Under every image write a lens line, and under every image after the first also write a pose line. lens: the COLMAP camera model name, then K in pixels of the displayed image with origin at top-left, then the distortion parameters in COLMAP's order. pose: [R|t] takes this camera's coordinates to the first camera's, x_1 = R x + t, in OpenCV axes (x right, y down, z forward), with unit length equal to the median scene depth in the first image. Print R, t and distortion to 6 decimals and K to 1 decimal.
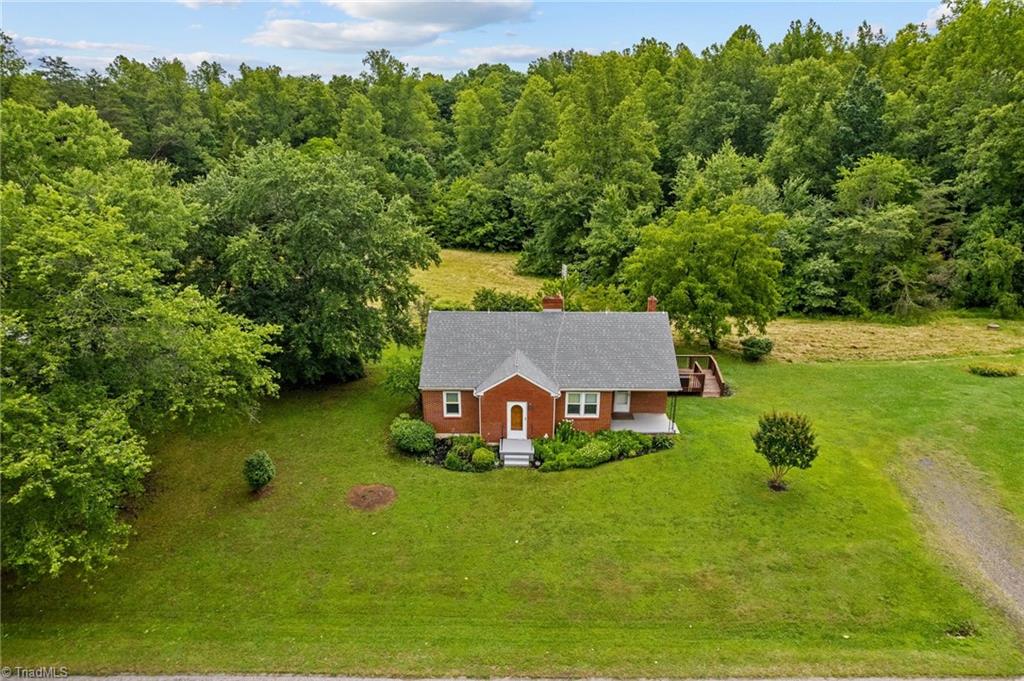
lens RADIAL K [[652.3, 0, 512.0], [0, 652.3, 340.5], [0, 0, 1]] dist [-0.070396, 0.056450]
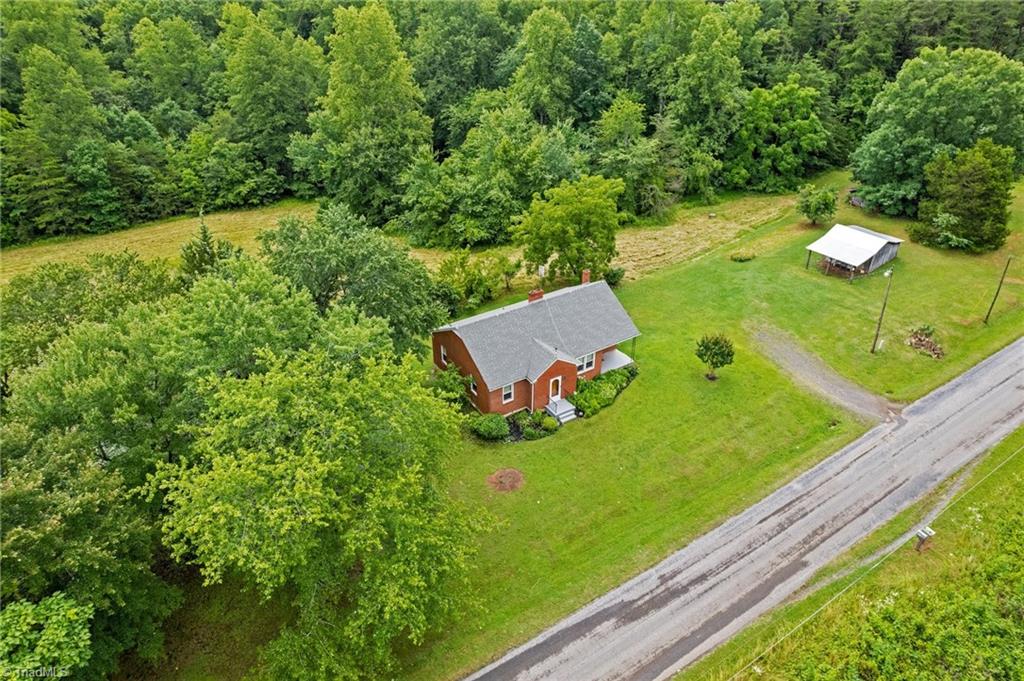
lens RADIAL K [[652.3, 0, 512.0], [0, 652.3, 340.5], [0, 0, 1]] dist [-0.070396, 0.056450]
pose [[0.835357, -0.293642, 0.464707, -0.669354], [0.198248, 0.949411, 0.243549, -0.325809], [-0.512715, -0.111323, 0.851311, -0.121298]]
